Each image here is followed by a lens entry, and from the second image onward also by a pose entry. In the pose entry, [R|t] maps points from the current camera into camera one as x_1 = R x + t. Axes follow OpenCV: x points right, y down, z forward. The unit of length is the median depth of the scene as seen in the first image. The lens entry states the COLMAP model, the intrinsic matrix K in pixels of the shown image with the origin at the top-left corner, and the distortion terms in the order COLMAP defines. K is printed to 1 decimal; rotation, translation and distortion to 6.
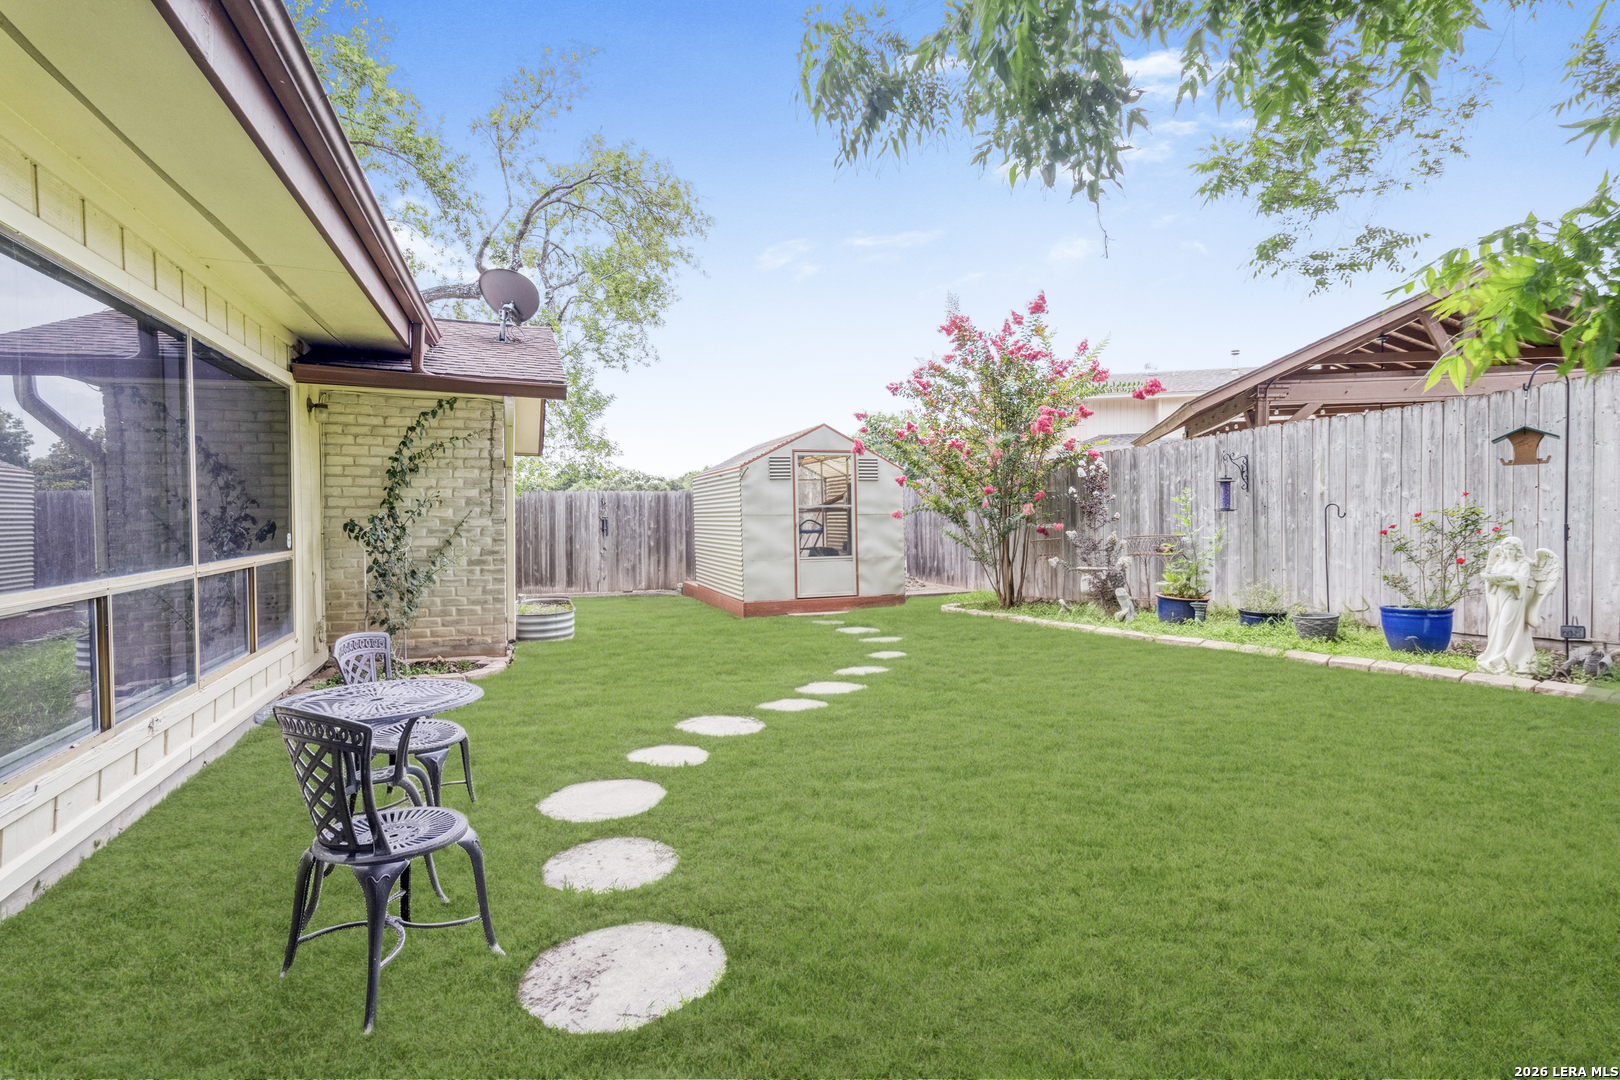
lens RADIAL K [[744.5, 0, 815.9], [0, 744.5, 532.7], [0, 0, 1]] dist [0.004529, 0.001153]
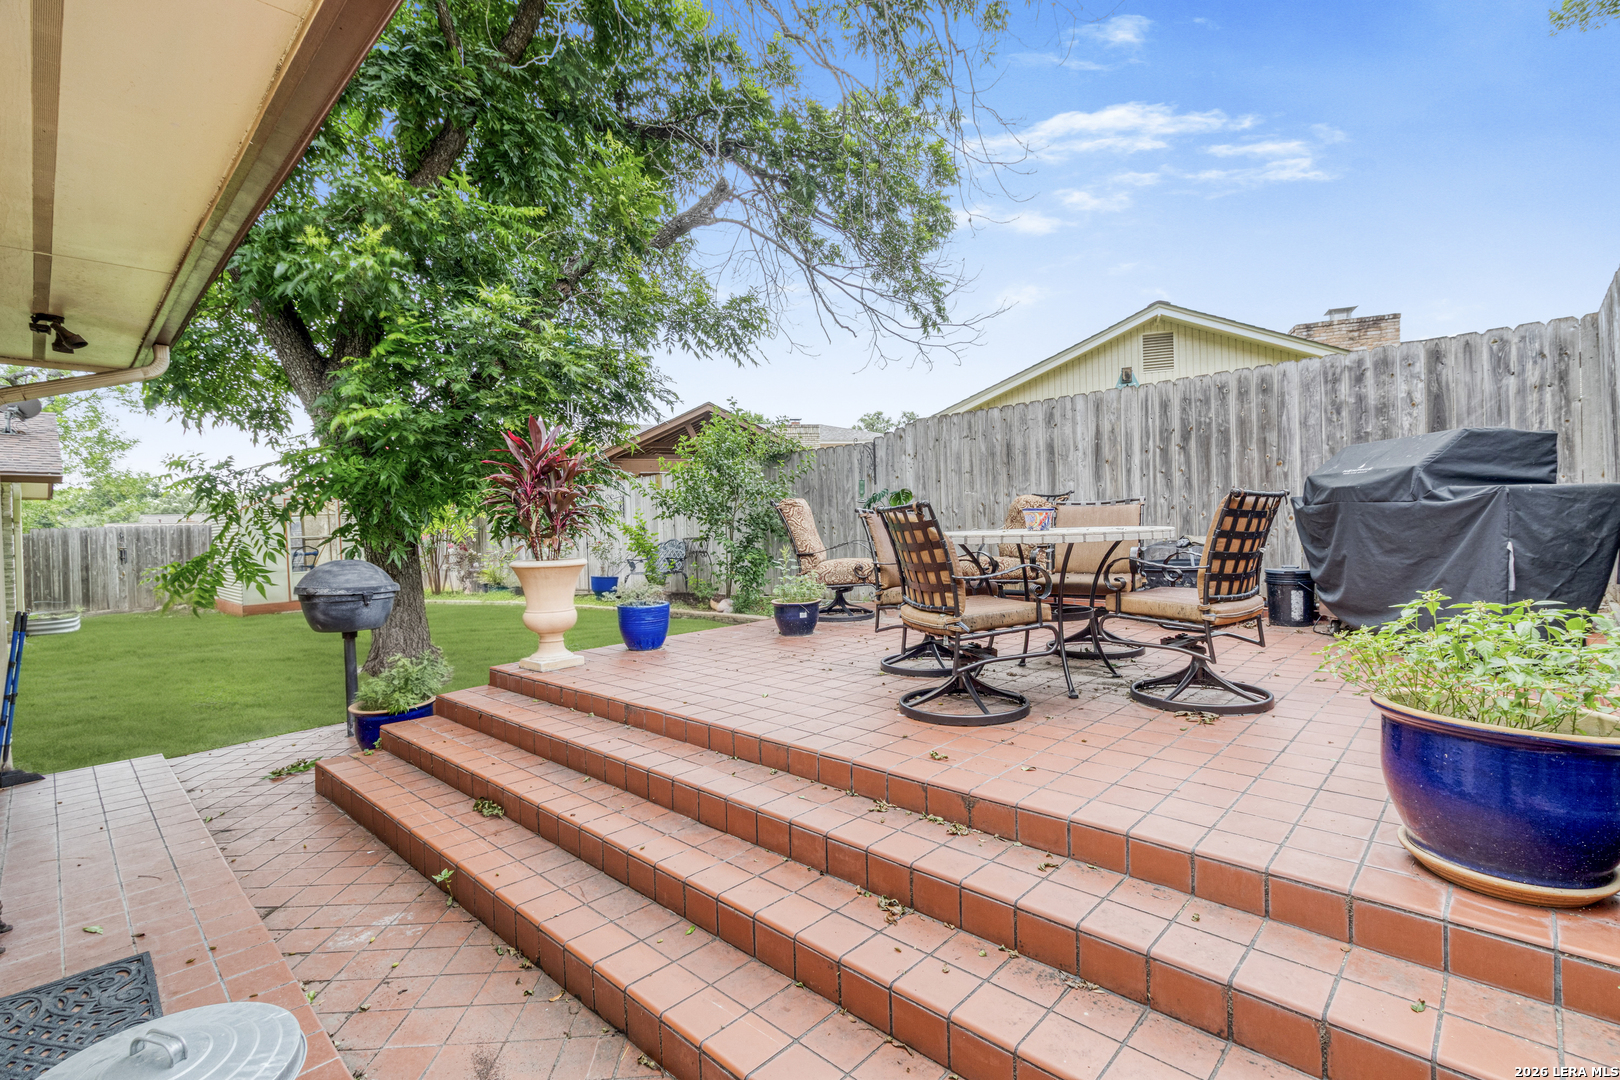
lens RADIAL K [[744.5, 0, 815.9], [0, 744.5, 532.7], [0, 0, 1]] dist [0.004529, 0.001153]
pose [[0.908679, -0.024685, 0.416766, 0.236042], [0.031819, 0.999442, -0.010180, 0.002439], [-0.416282, 0.022511, 0.908957, -0.582543]]
